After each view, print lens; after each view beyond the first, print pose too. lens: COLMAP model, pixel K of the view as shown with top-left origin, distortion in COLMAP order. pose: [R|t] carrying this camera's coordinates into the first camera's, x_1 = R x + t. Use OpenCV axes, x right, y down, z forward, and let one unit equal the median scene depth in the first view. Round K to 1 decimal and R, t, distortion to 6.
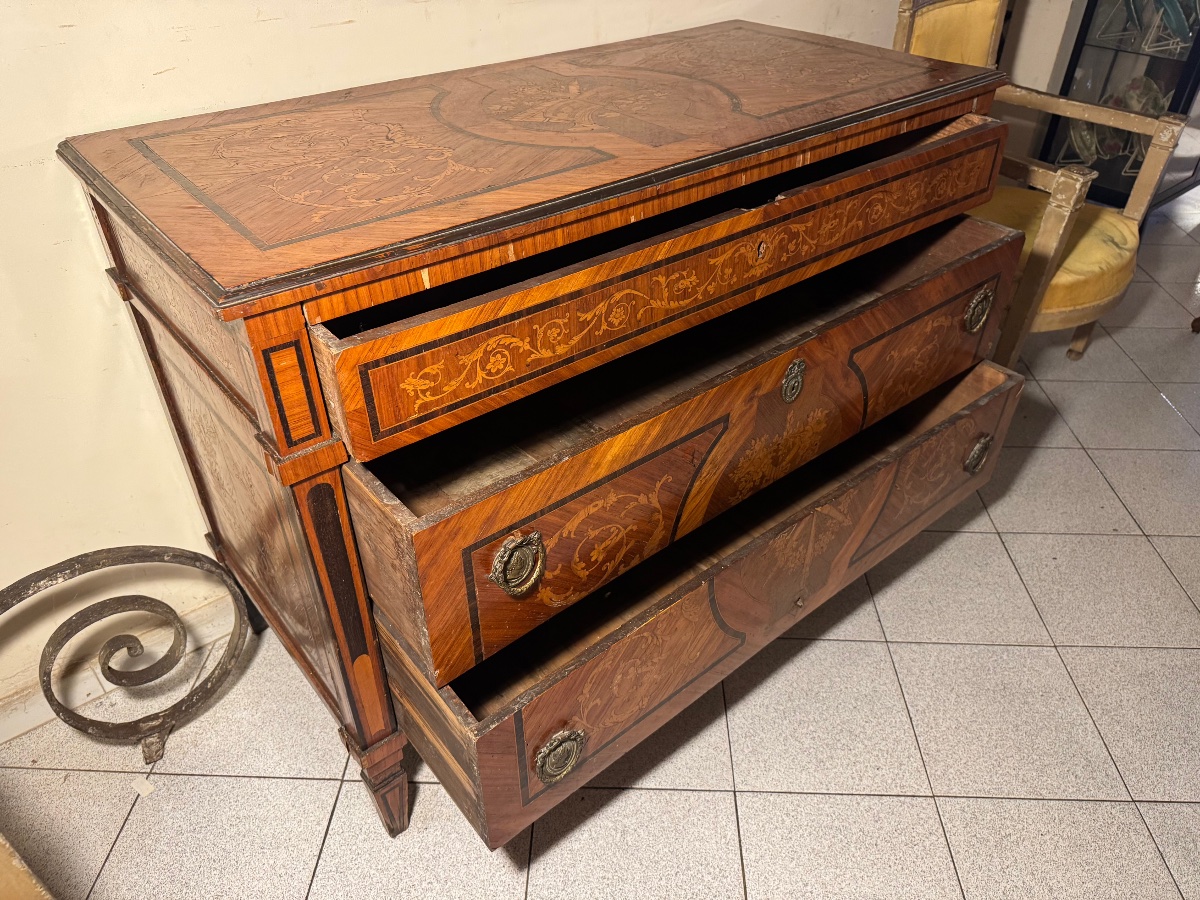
lens RADIAL K [[849.8, 0, 598.7], [0, 849.8, 447.8], [0, 0, 1]] dist [0.031876, -0.047166]
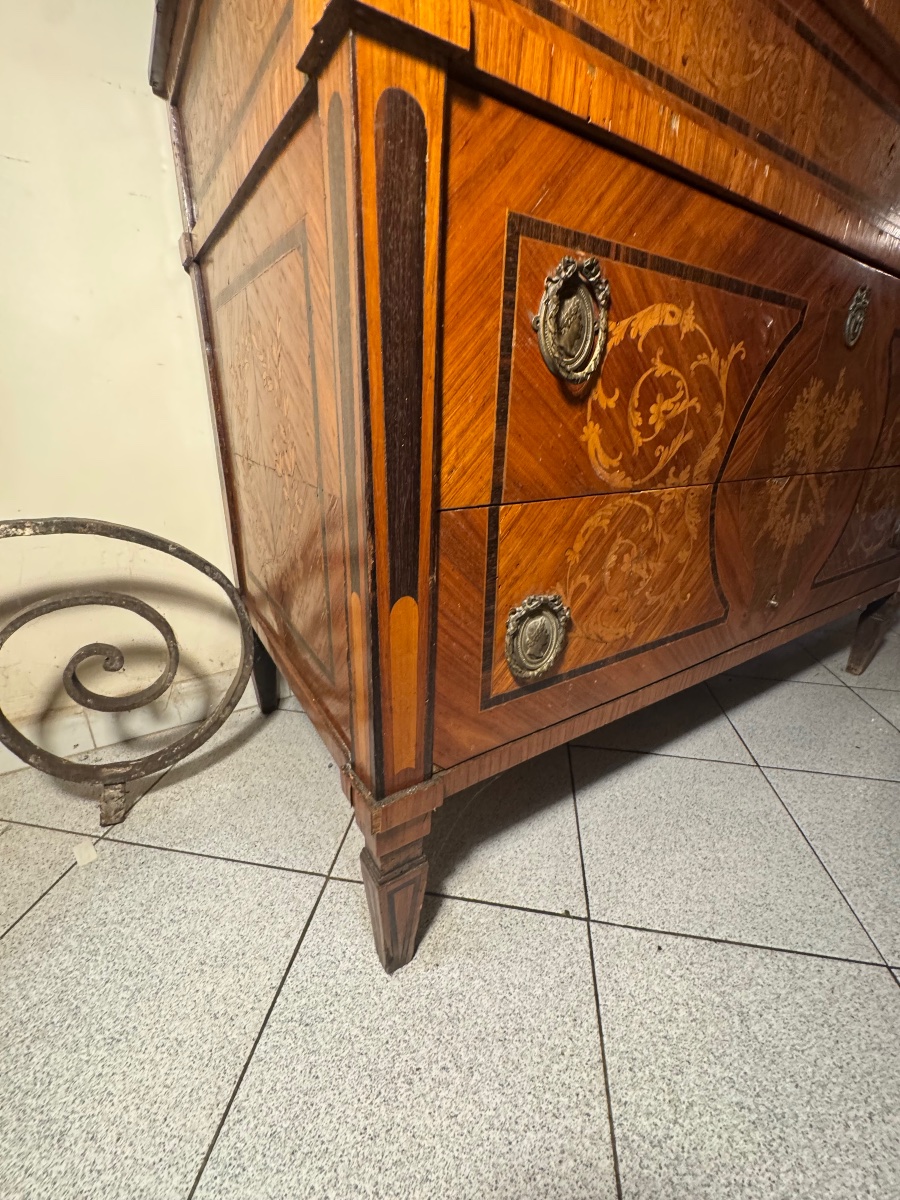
lens RADIAL K [[476.3, 0, 452.3], [0, 476.3, 599.6], [0, 0, 1]] dist [-0.002542, -0.000502]
pose [[0.992748, 0.067088, -0.099749, -0.170466], [-0.090447, 0.963442, -0.252189, 0.257474], [0.079183, 0.259382, 0.962523, 0.555842]]
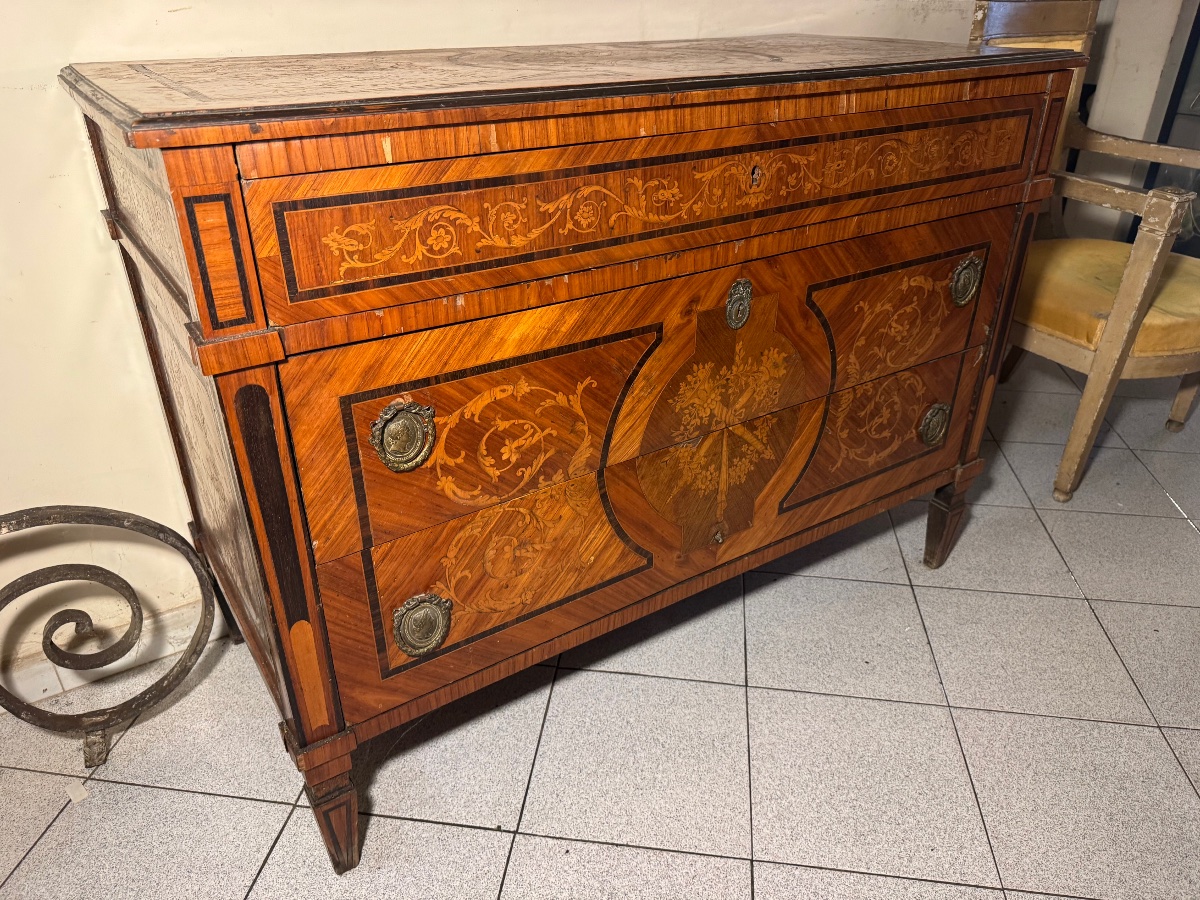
lens RADIAL K [[848.5, 0, 597.7], [0, 848.5, 452.9], [0, 0, 1]] dist [0.025632, -0.033320]
pose [[0.994578, 0.050209, -0.091070, 0.068641], [-0.062075, 0.989232, -0.132542, 0.136895], [0.083434, 0.137476, 0.986985, 0.128412]]
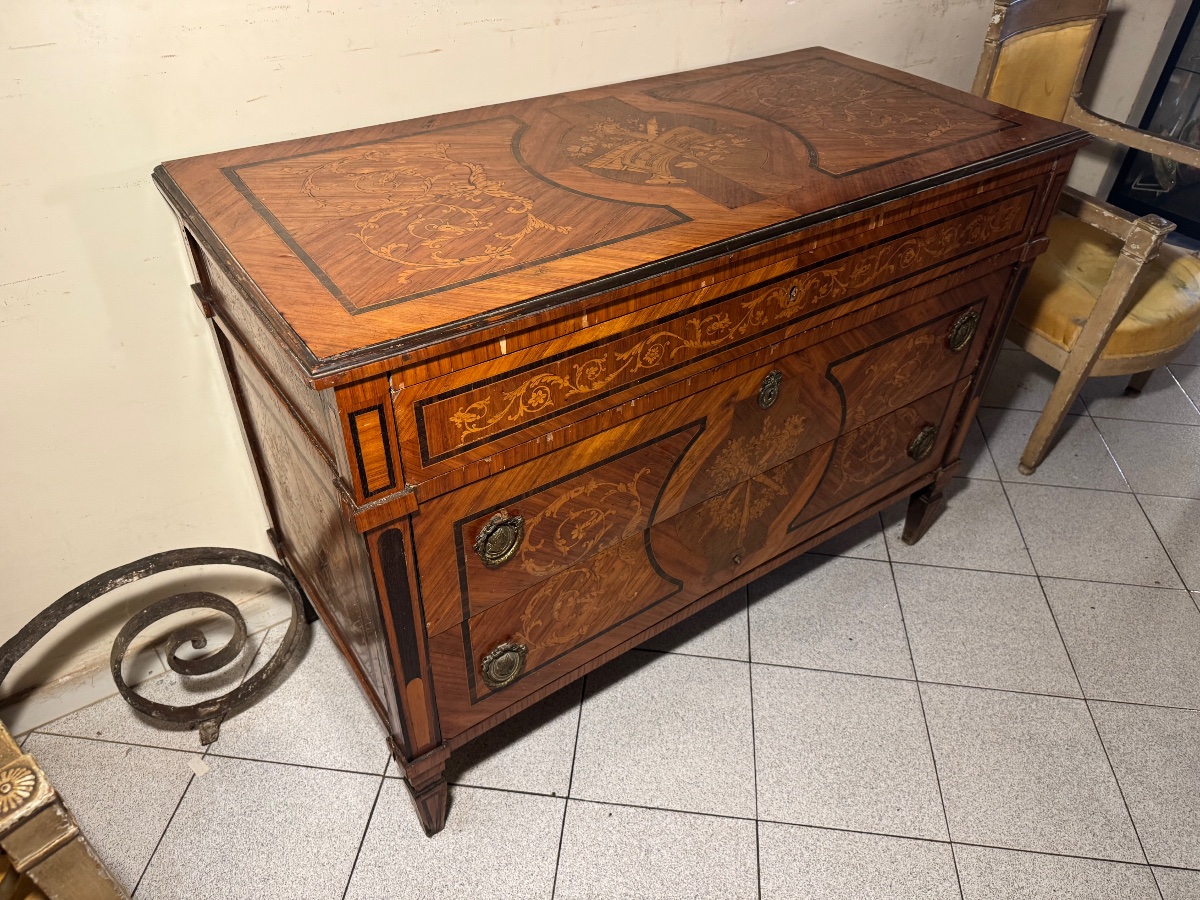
lens RADIAL K [[849.5, 0, 600.0], [0, 849.5, 450.0], [0, 0, 1]] dist [0.043735, -0.063549]
pose [[0.996655, 0.071797, -0.039028, -0.023131], [-0.069936, 0.996438, 0.047129, -0.083632], [0.042272, -0.044242, 0.998126, -0.025409]]
